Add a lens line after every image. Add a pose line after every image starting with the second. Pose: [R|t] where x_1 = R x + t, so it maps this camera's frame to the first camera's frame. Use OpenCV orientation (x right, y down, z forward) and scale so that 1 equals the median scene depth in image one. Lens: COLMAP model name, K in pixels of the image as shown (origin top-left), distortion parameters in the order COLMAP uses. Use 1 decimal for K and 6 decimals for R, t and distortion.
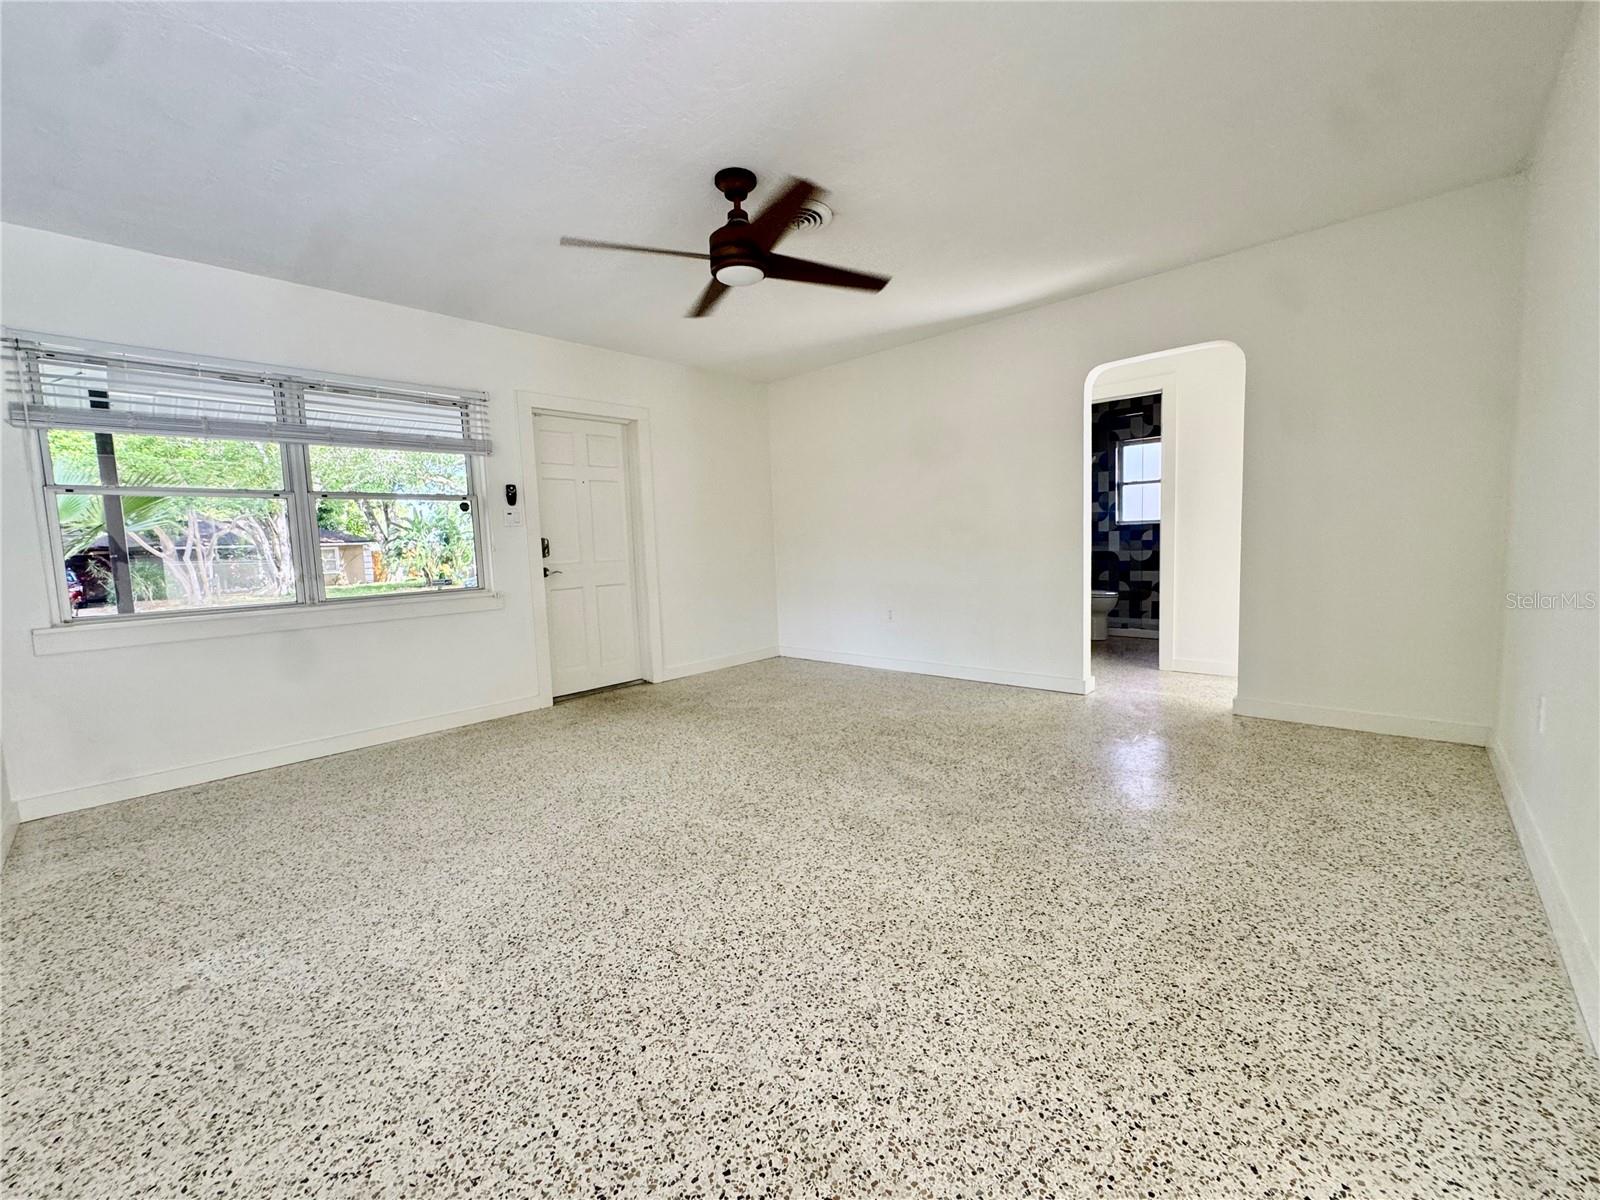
lens RADIAL K [[639.9, 0, 800.0], [0, 639.9, 600.0], [0, 0, 1]] dist [-0.000971, 0.000078]
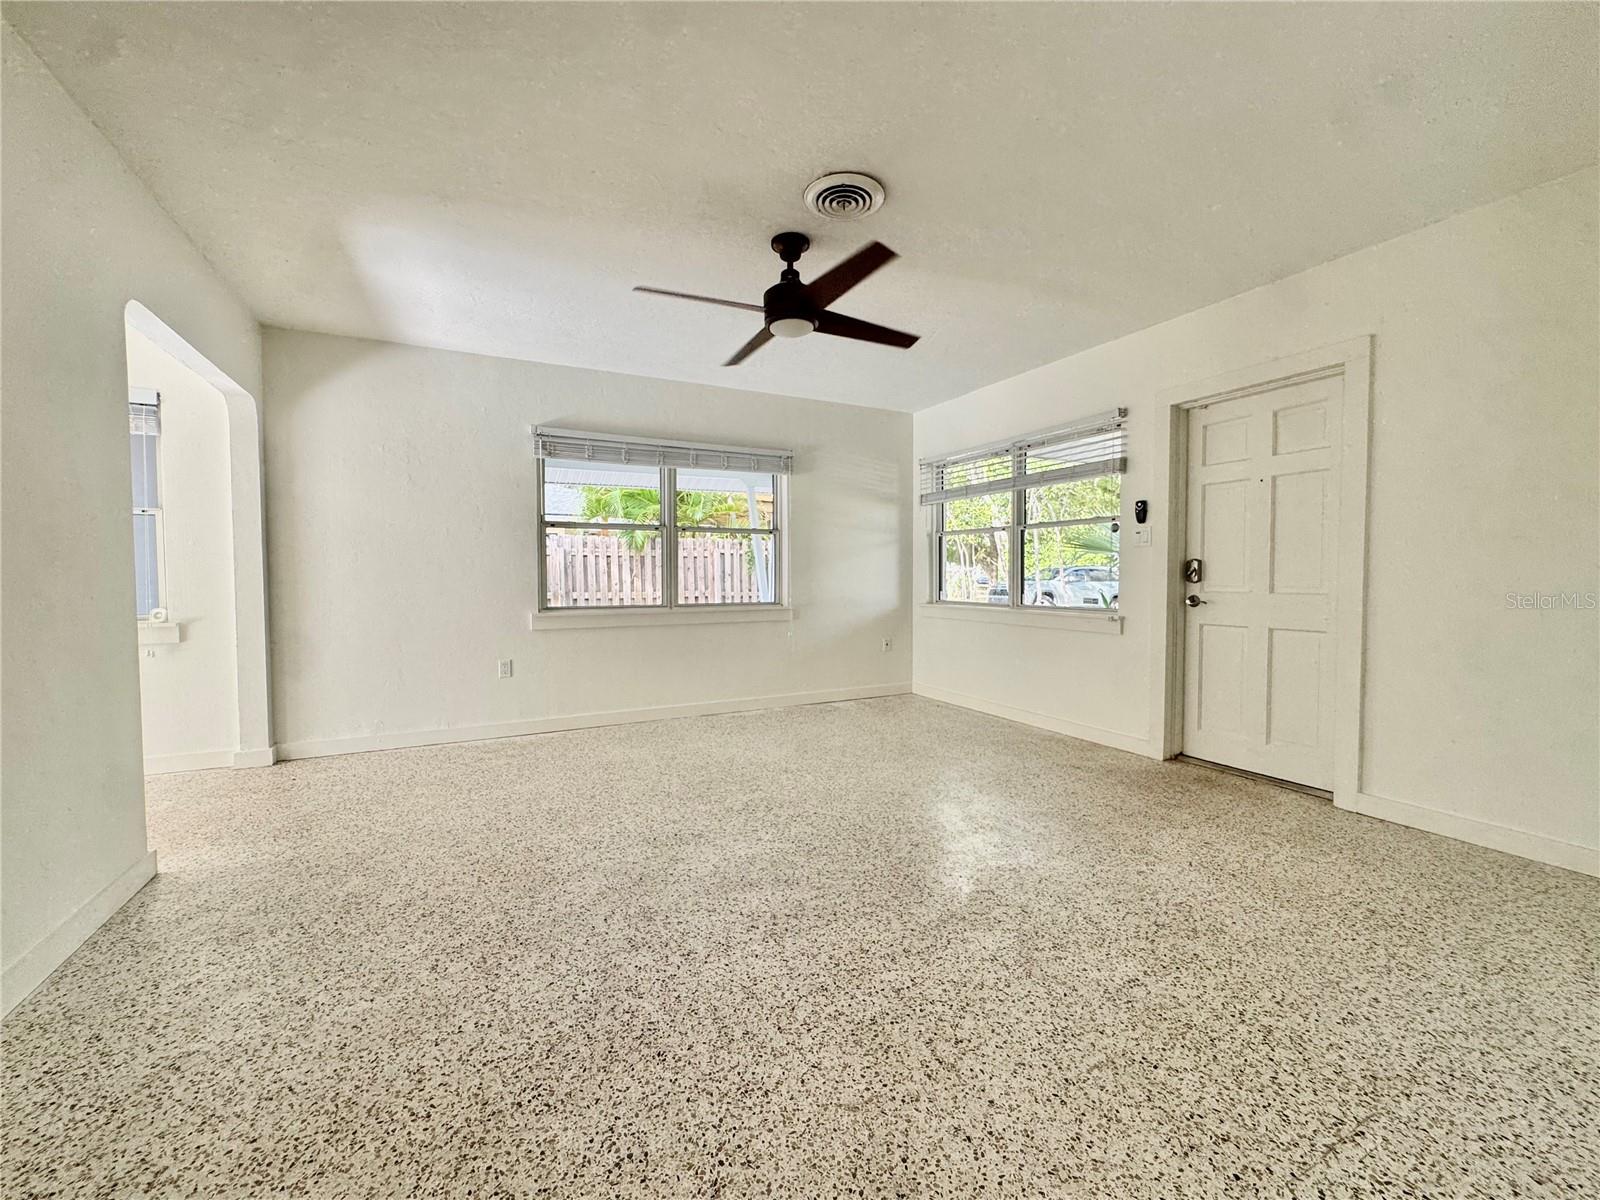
lens RADIAL K [[639.9, 0, 800.0], [0, 639.9, 600.0], [0, 0, 1]] dist [-0.000971, 0.000078]
pose [[-0.338876, 0.076419, -0.937722, 0.863327], [-0.070502, 0.991831, 0.106307, -0.155228], [0.938186, 0.102136, -0.330720, 1.290751]]
